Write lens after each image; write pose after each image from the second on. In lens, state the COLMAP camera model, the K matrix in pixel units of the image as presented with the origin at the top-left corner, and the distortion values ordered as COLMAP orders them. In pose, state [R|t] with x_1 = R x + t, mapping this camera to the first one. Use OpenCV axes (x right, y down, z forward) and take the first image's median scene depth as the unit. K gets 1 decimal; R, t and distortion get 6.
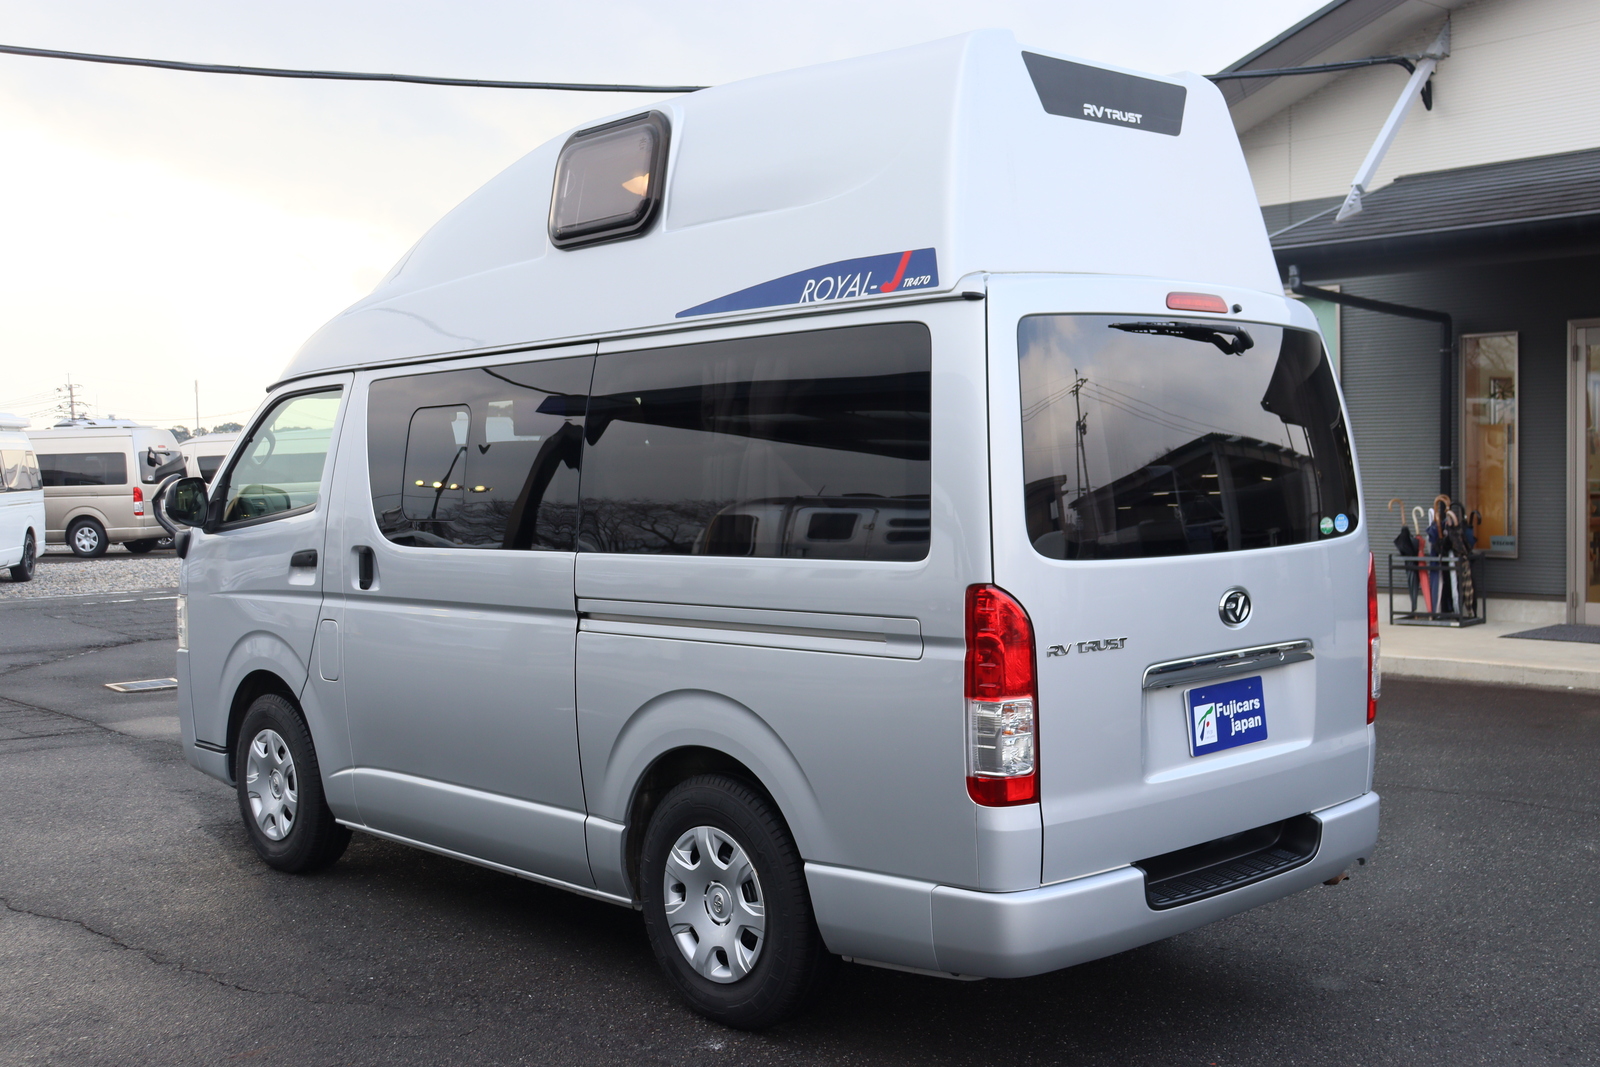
lens RADIAL K [[1786.0, 0, 801.9], [0, 1786.0, 542.9], [0, 0, 1]] dist [-0.010434, -0.005571]
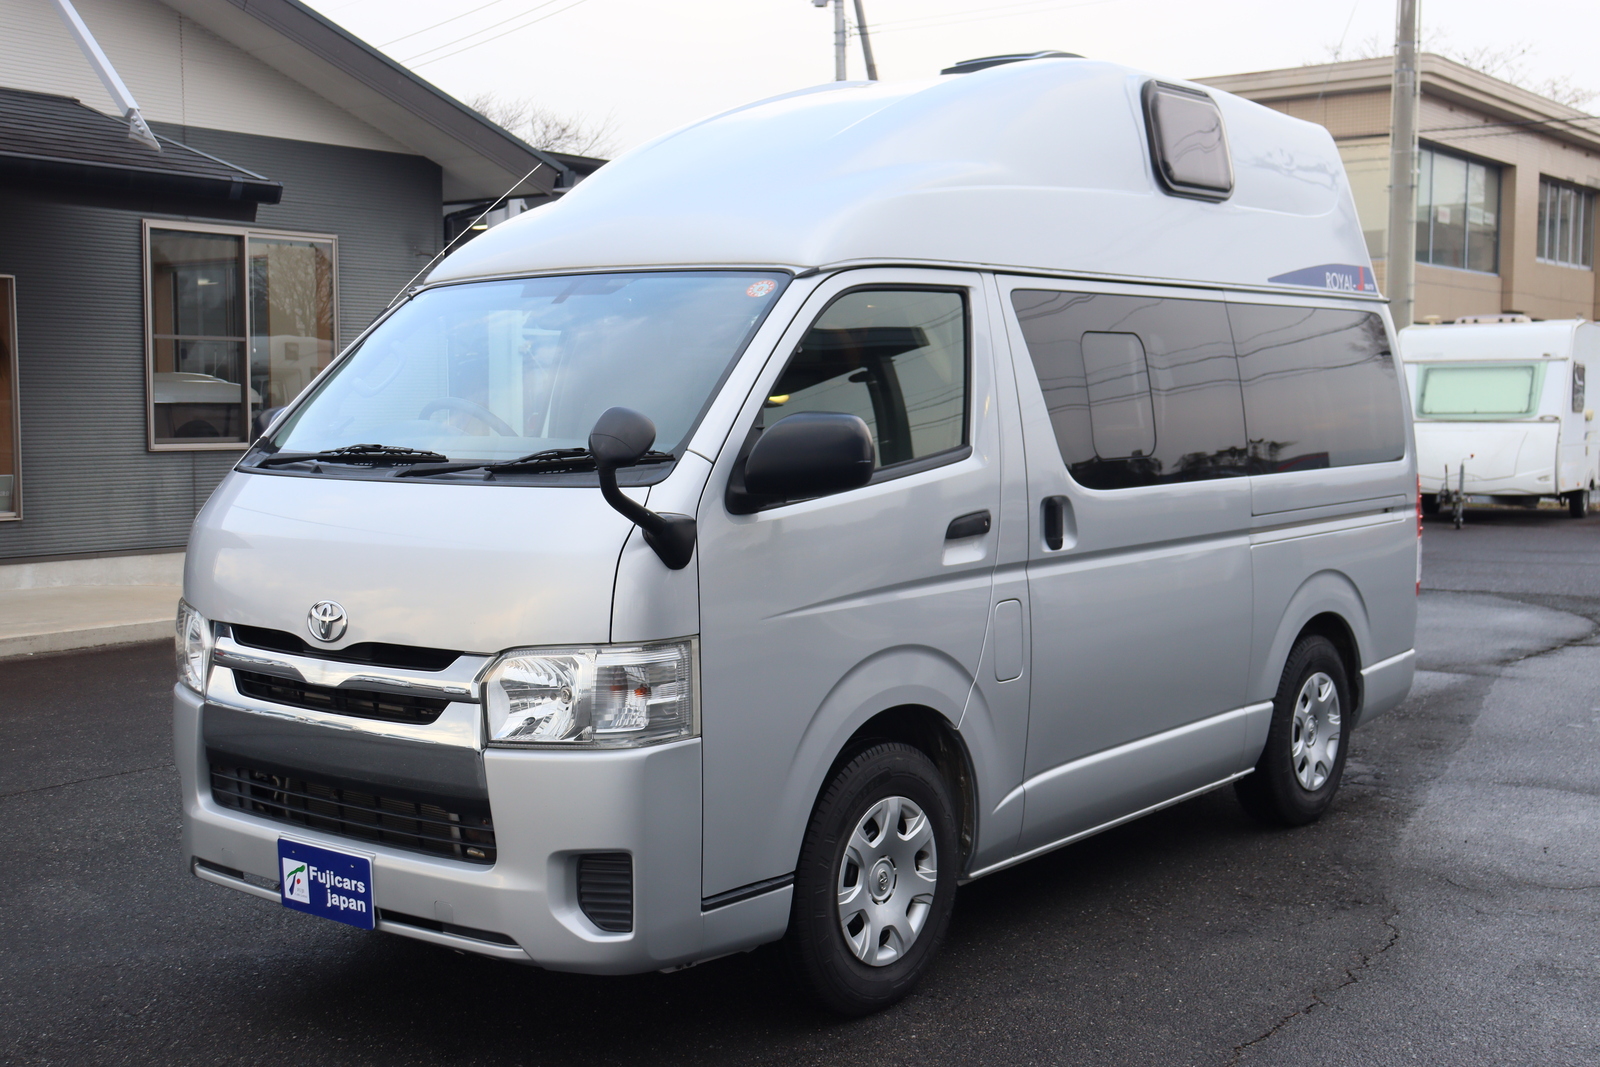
lens RADIAL K [[1881.7, 0, 863.0], [0, 1881.7, 532.0], [0, 0, 1]] dist [0.005620, -0.002541]
pose [[-0.182222, -0.051589, 0.981903, -1.746498], [0.051276, 0.996765, 0.061886, -0.064108], [-0.981919, 0.061625, -0.178988, 2.024374]]
